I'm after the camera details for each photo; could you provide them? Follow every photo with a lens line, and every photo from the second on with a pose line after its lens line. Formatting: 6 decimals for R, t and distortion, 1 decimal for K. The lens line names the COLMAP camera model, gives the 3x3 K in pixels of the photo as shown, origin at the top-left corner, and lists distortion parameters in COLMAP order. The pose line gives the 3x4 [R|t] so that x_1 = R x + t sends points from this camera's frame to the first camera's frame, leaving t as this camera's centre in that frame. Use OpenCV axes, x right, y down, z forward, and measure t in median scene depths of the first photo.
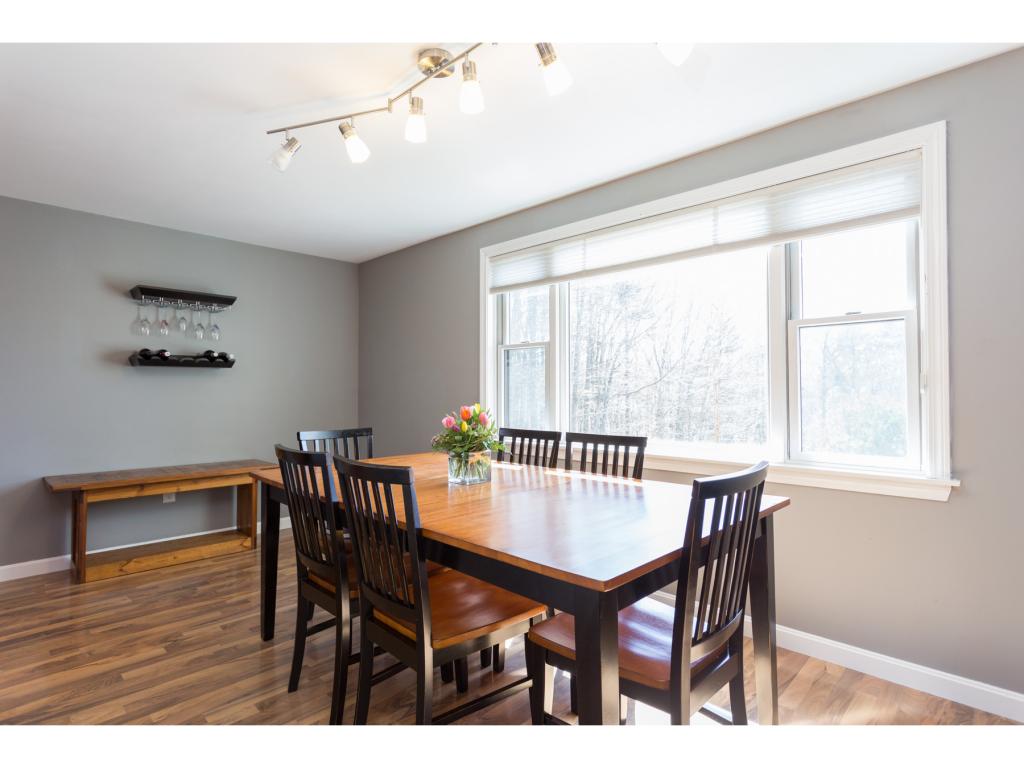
lens RADIAL K [[531.5, 0, 512.8], [0, 531.5, 379.9], [0, 0, 1]] dist [-0.003976, 0.004040]
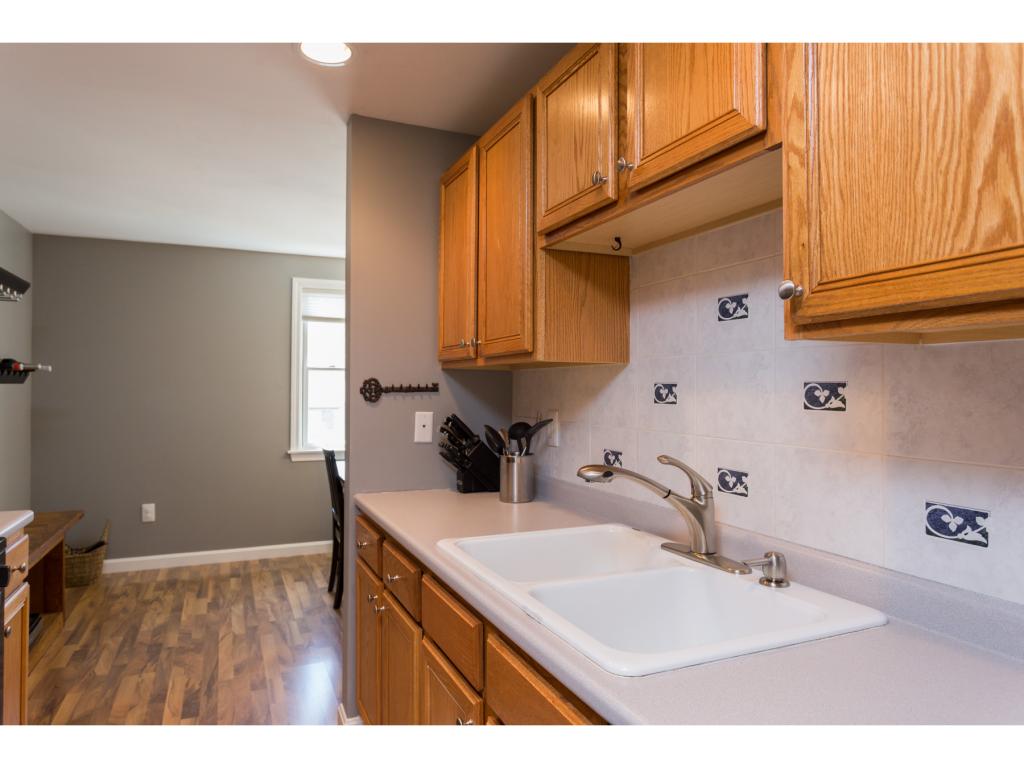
lens RADIAL K [[685.1, 0, 515.5], [0, 685.1, 385.1], [0, 0, 1]] dist [-0.002324, 0.006855]
pose [[0.344069, 0.008727, 0.938904, -1.456424], [-0.022281, 0.999751, -0.001127, -0.043281], [-0.938680, -0.020532, 0.344178, 0.100639]]
